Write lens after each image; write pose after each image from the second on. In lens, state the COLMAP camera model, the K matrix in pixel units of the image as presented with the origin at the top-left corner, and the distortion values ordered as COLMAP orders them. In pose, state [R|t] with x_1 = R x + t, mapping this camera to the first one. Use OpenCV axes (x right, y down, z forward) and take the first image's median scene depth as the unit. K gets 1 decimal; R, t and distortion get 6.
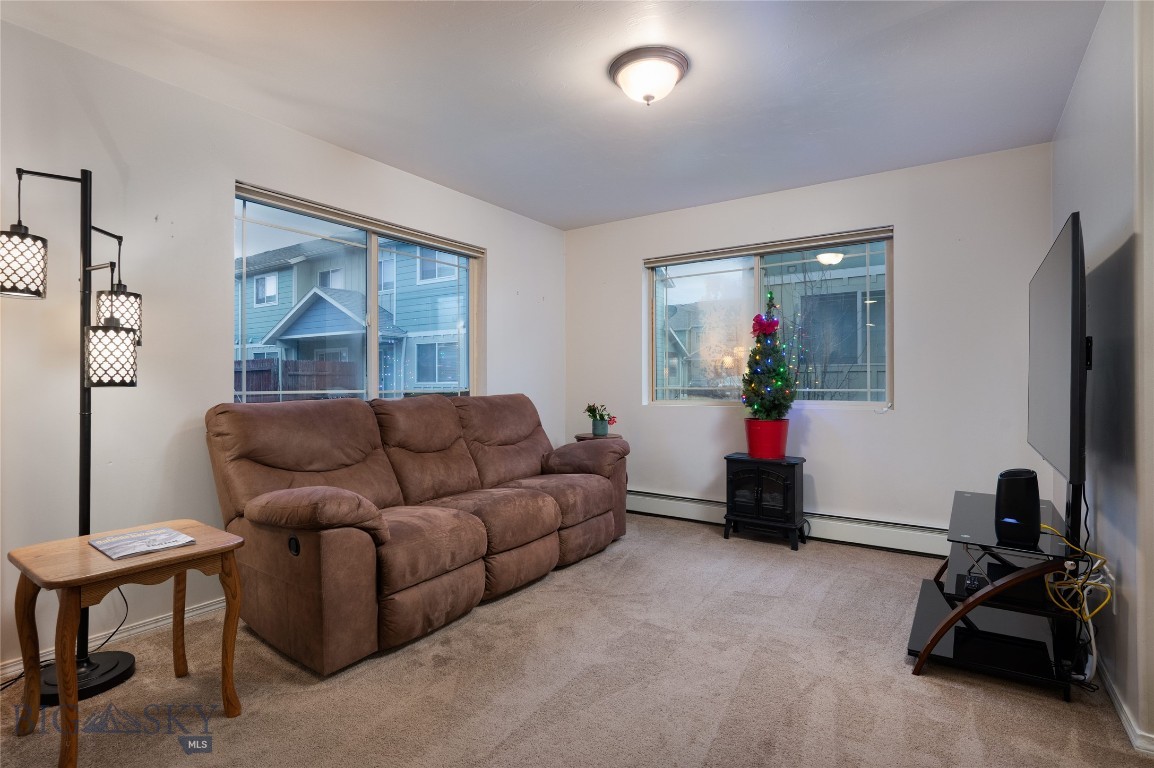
lens RADIAL K [[573.2, 0, 577.0], [0, 573.2, 384.0], [0, 0, 1]] dist [-0.000781, 0.000038]
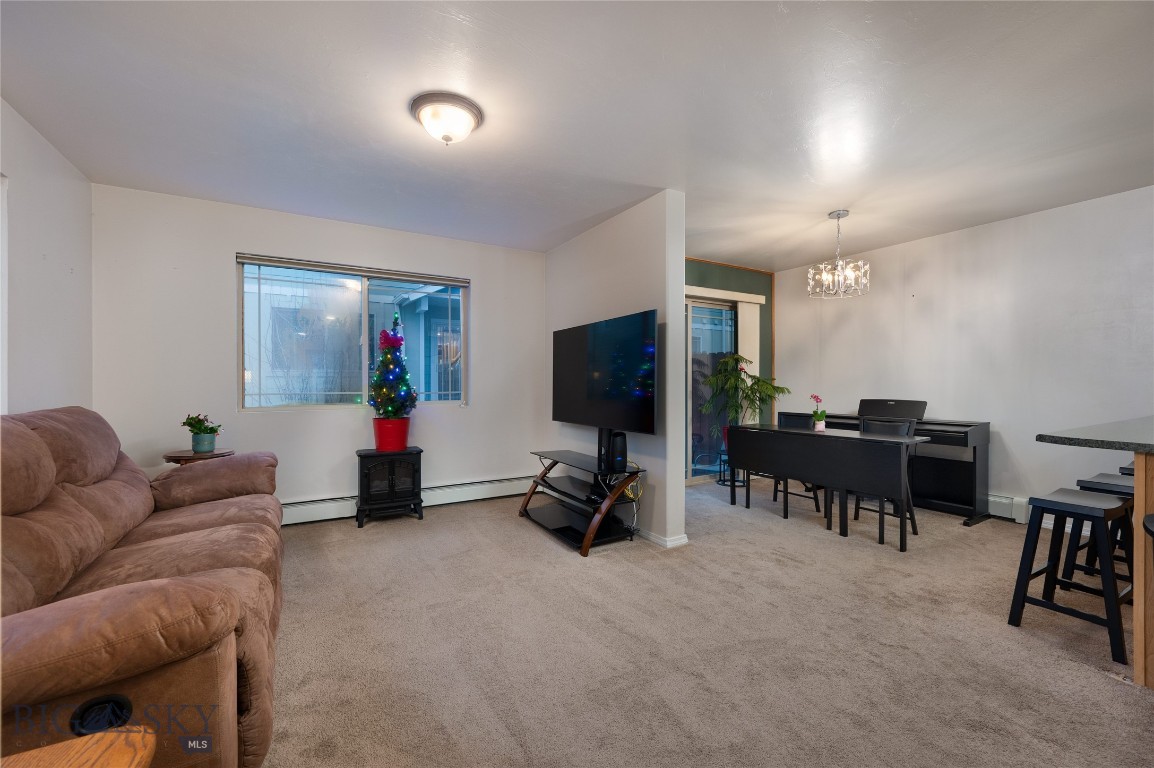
lens RADIAL K [[459.5, 0, 577.0], [0, 459.5, 384.0], [0, 0, 1]] dist [-0.000528, 0.000006]
pose [[0.425890, -0.001237, 0.904774, -0.377925], [0.004890, 0.999988, -0.000935, -0.007109], [-0.904762, 0.004823, 0.425890, 0.241294]]
